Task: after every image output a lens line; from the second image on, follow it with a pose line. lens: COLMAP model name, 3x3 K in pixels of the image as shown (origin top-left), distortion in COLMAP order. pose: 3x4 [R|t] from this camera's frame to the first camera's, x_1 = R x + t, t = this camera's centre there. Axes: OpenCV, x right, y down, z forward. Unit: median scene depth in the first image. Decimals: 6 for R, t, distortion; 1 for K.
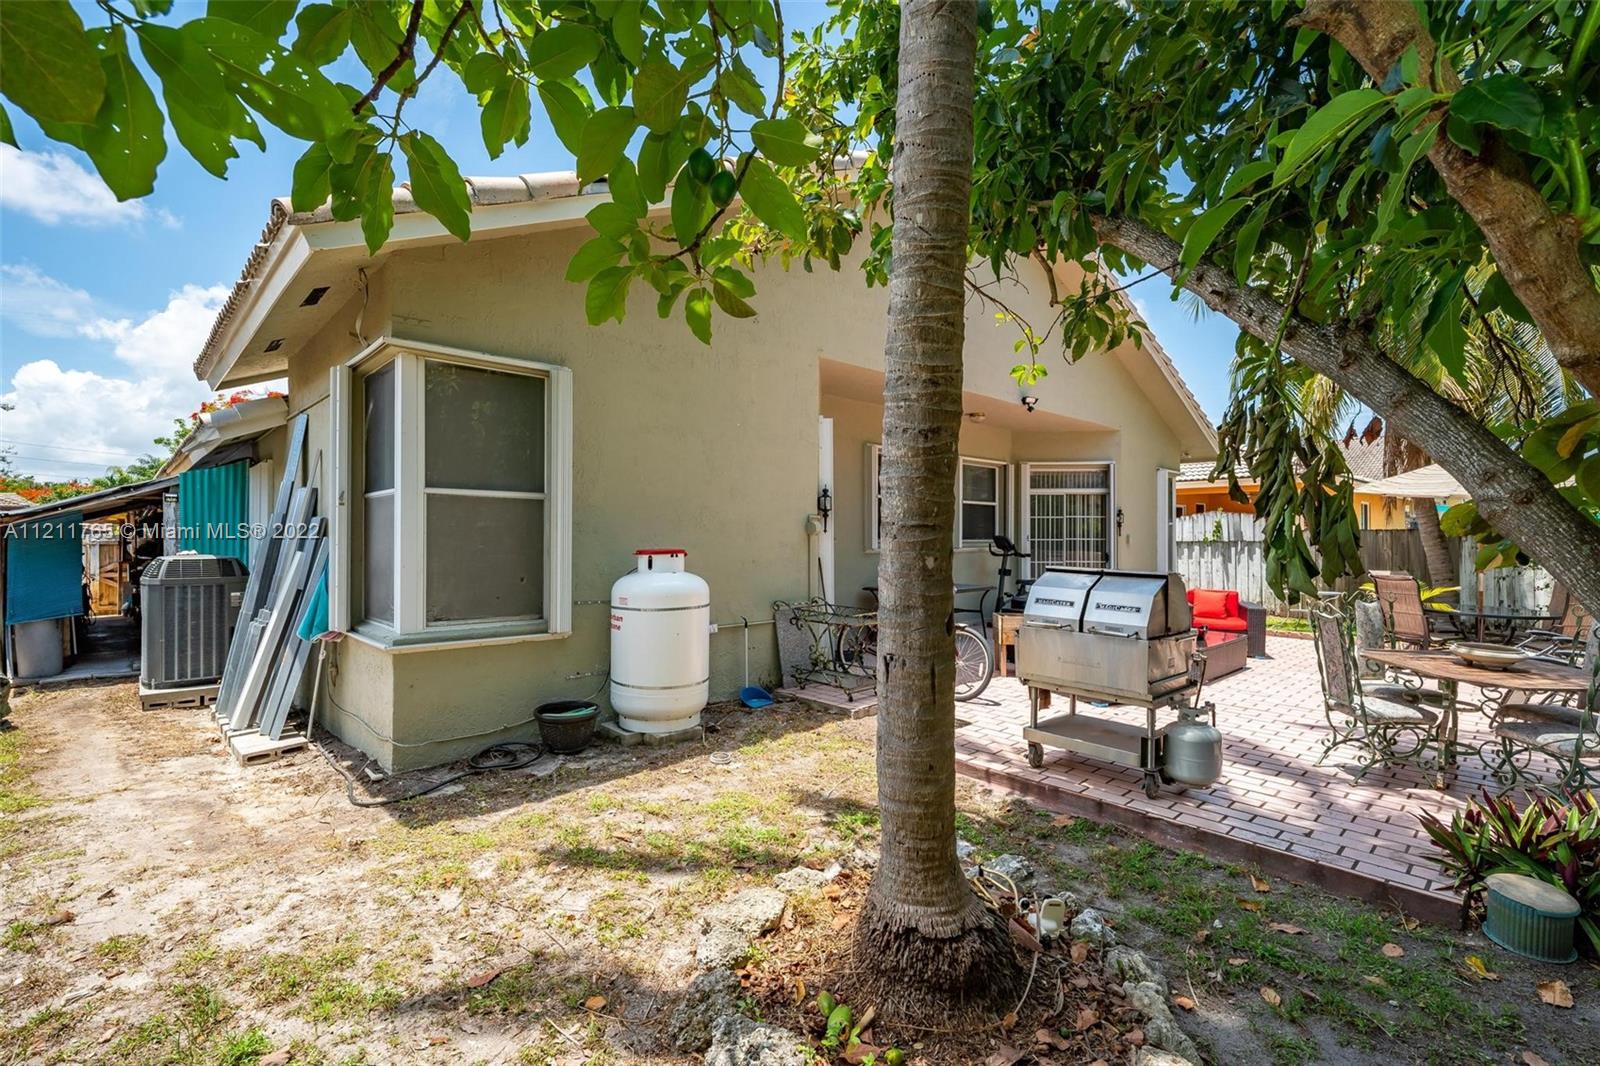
lens RADIAL K [[729.8, 0, 805.4], [0, 729.8, 535.2], [0, 0, 1]] dist [-0.013521, -0.000317]
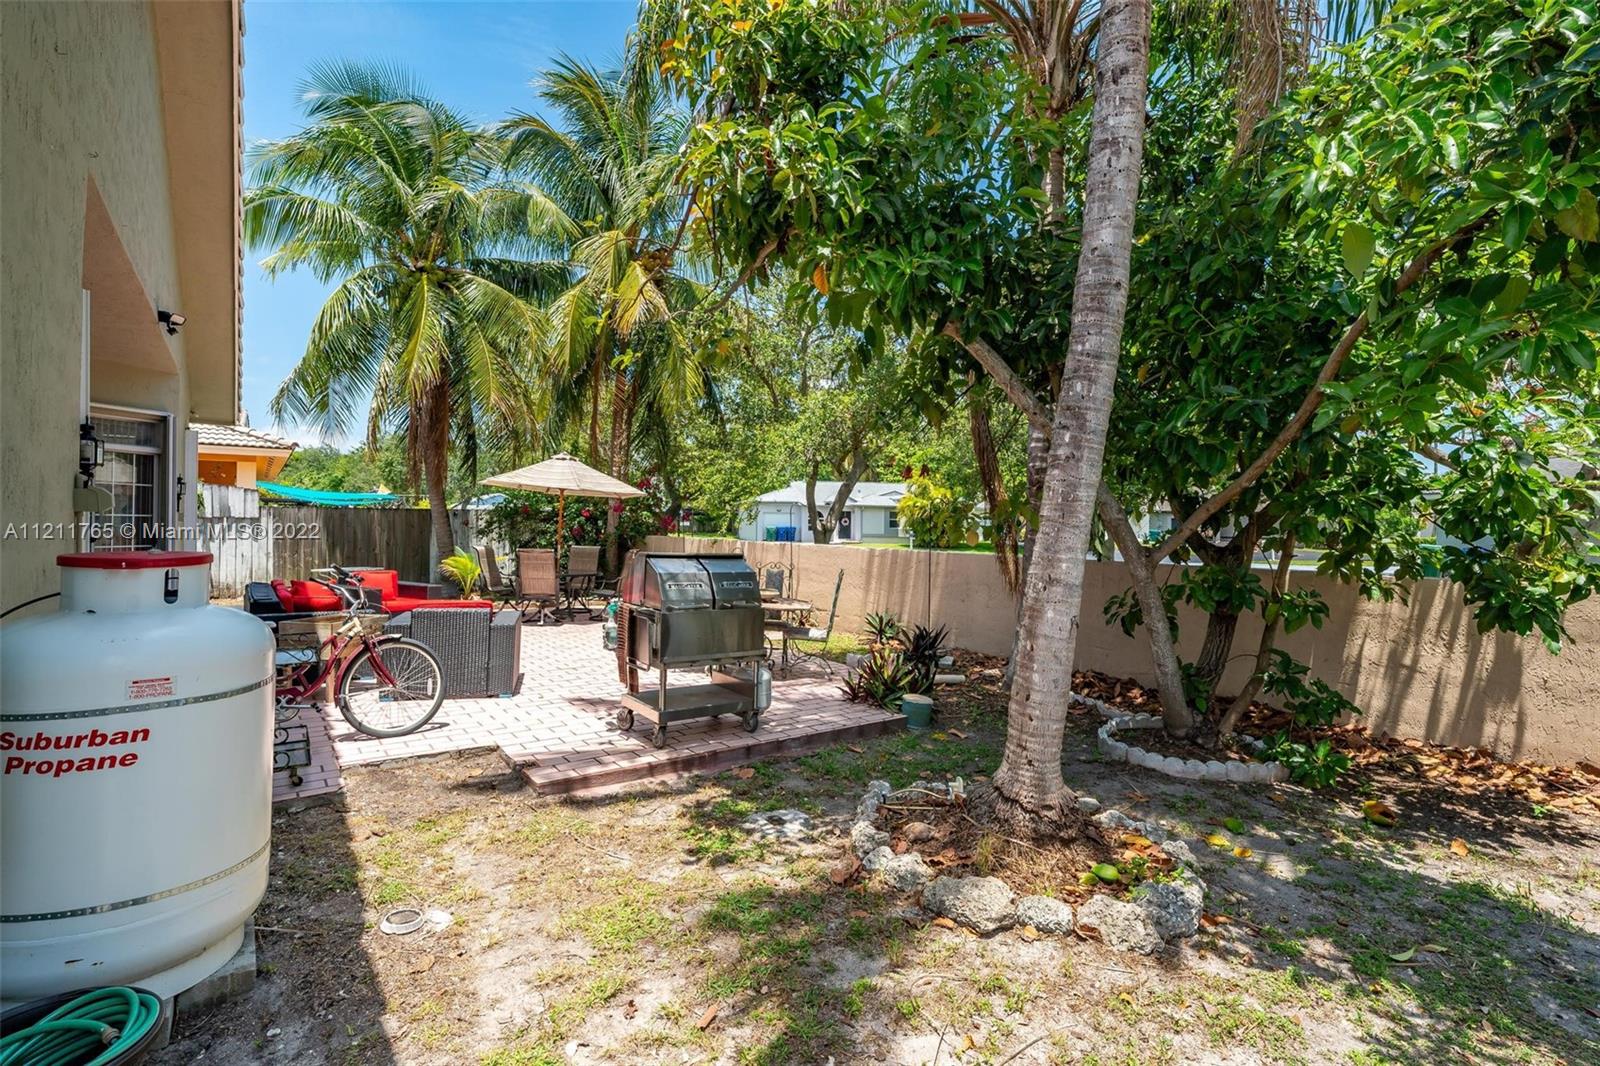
lens RADIAL K [[729.8, 0, 797.3], [0, 729.8, 534.4], [0, 0, 1]] dist [-0.013521, -0.000317]
pose [[0.105897, -0.019153, 0.994193, -0.266121], [-0.019429, 0.999584, 0.021326, -0.004232], [-0.994187, -0.021574, 0.105481, 0.271900]]
